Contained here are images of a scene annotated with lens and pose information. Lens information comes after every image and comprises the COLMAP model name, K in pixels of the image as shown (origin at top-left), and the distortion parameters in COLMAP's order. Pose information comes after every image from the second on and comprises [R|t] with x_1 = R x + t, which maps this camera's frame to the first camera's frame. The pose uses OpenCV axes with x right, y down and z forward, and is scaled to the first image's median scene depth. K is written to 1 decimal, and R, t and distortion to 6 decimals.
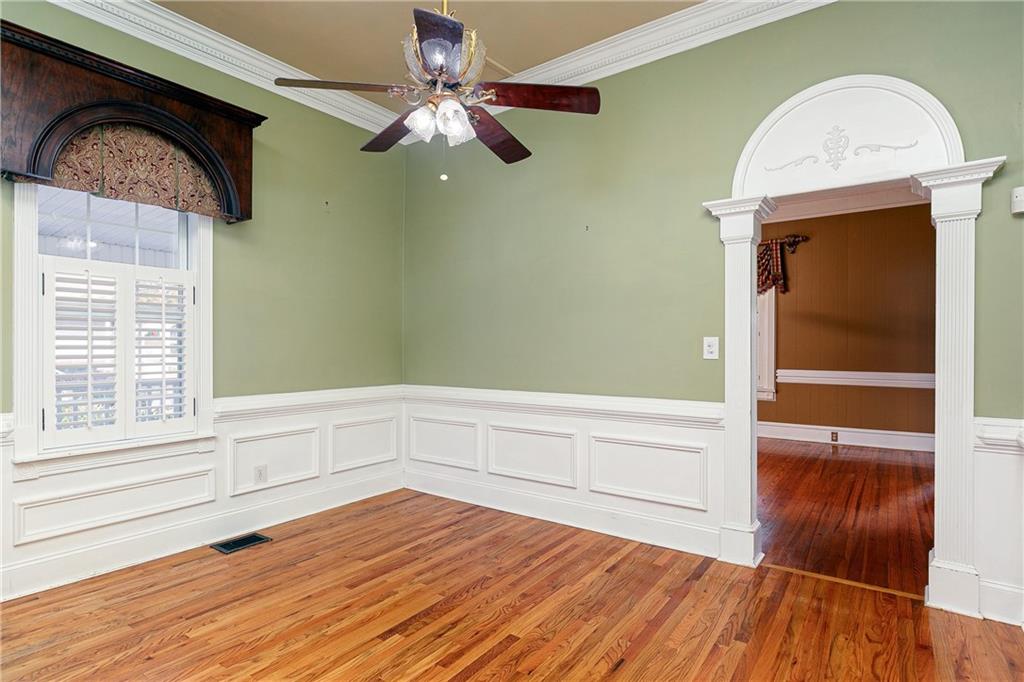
lens RADIAL K [[531.4, 0, 518.3], [0, 531.4, 344.5], [0, 0, 1]] dist [0.003261, 0.000718]
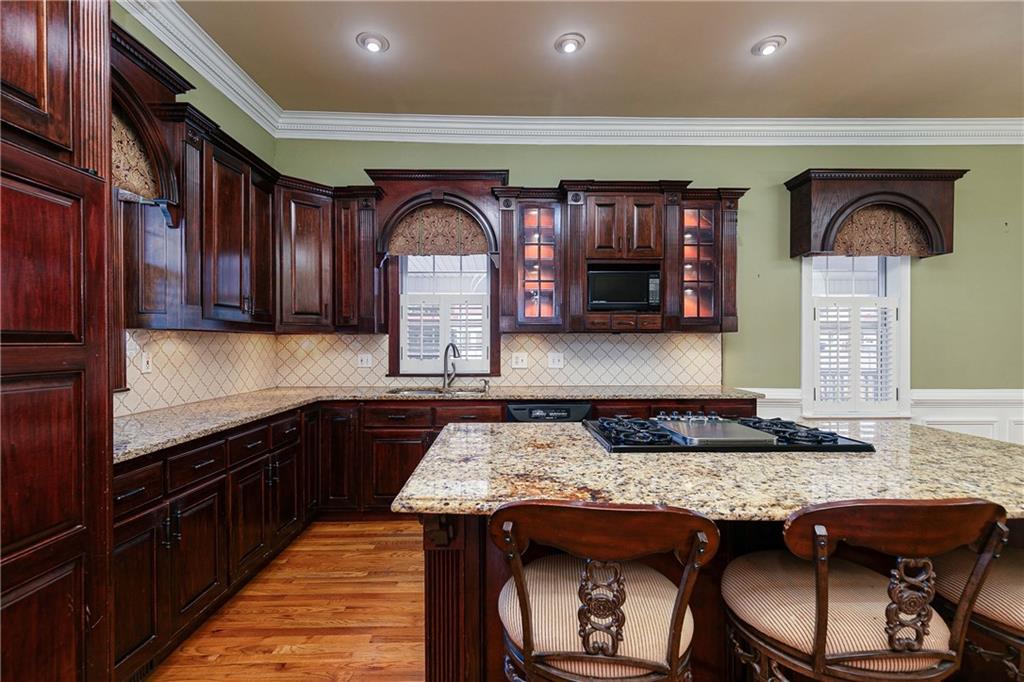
lens RADIAL K [[464.7, 0, 517.3], [0, 464.7, 356.3], [0, 0, 1]] dist [0.016702, 0.000331]
pose [[0.605257, -0.006224, -0.796006, -0.244597], [0.004571, 0.999980, -0.004343, 0.019384], [0.796017, -0.001010, 0.605274, -0.574319]]
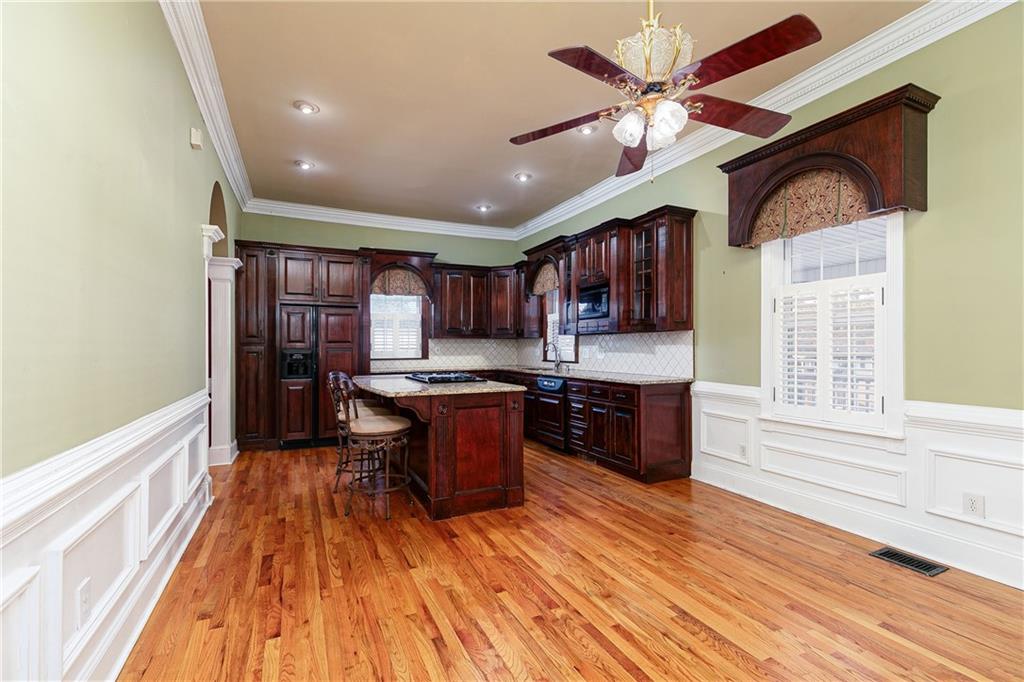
lens RADIAL K [[464.7, 0, 516.9], [0, 464.7, 345.8], [0, 0, 1]] dist [0.016702, 0.000331]
pose [[-0.476973, -0.006321, -0.878895, 0.555197], [0.001699, 0.999966, -0.008114, 0.009497], [0.878916, -0.005363, -0.476946, 0.861569]]
